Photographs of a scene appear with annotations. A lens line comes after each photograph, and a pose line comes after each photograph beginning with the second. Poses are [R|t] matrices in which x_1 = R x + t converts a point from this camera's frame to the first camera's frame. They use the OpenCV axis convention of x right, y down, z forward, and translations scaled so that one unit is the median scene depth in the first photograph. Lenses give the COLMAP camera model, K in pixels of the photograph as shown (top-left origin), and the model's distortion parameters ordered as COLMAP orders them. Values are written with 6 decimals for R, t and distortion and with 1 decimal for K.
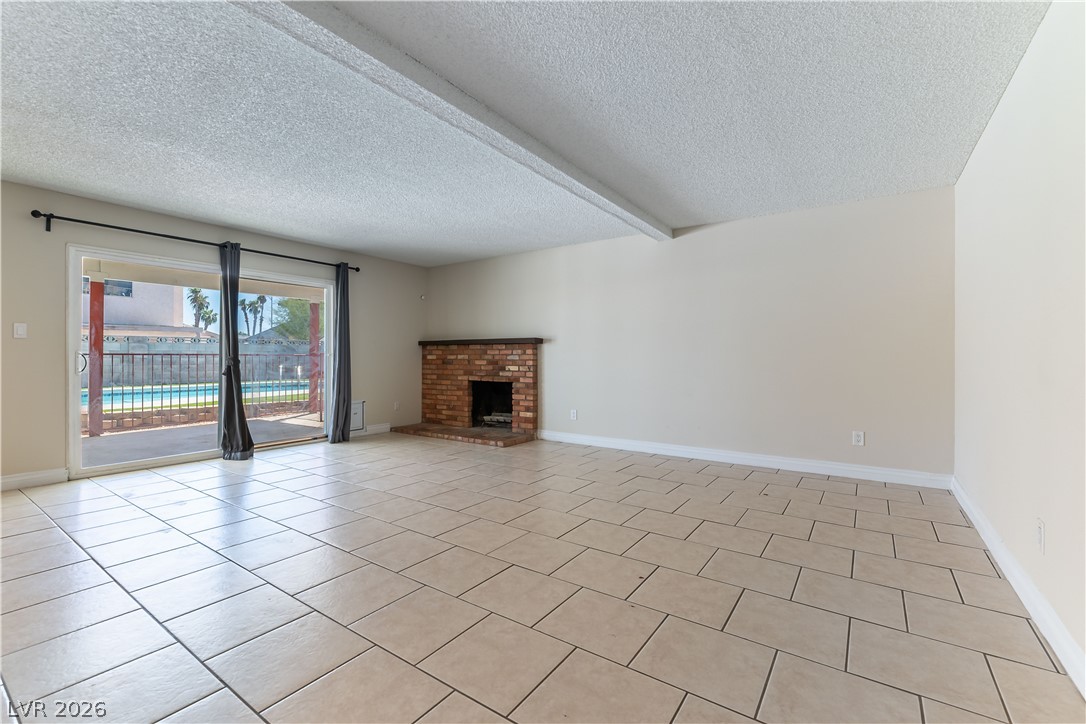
lens RADIAL K [[471.8, 0, 545.6], [0, 471.8, 360.7], [0, 0, 1]] dist [0.012797, -0.002912]
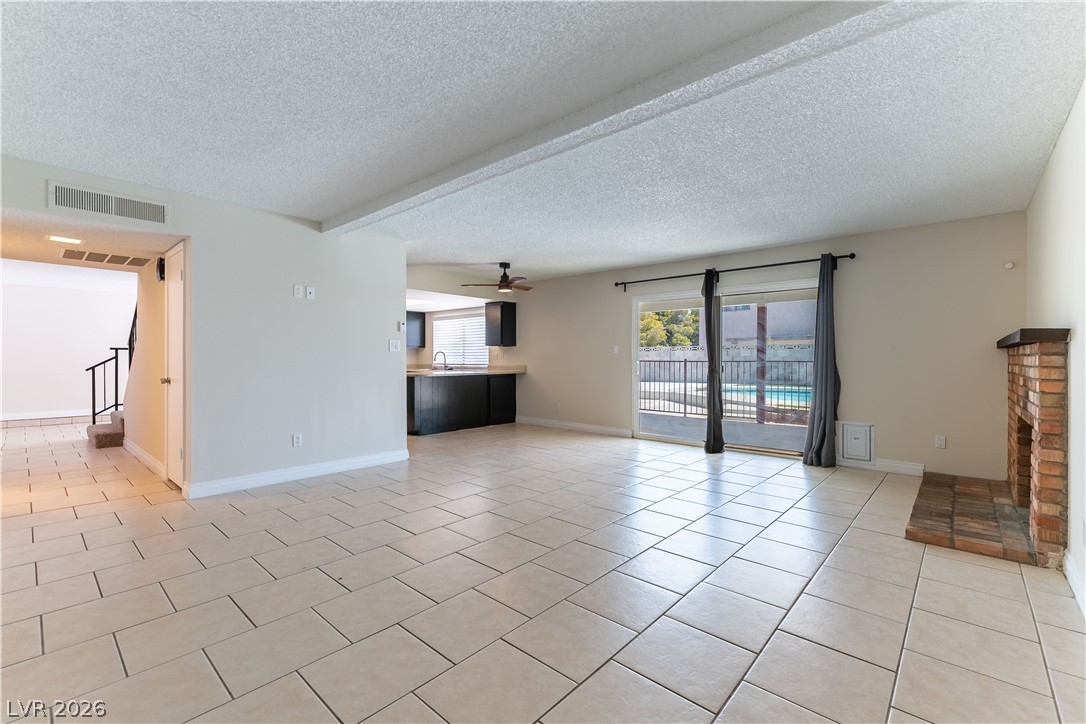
lens RADIAL K [[471.8, 0, 548.5], [0, 471.8, 358.9], [0, 0, 1]] dist [0.012797, -0.002912]
pose [[-0.115646, 0.001003, -0.993290, 0.513097], [-0.009414, 0.999953, 0.002106, -0.020110], [0.993246, 0.009594, -0.115632, 0.669924]]
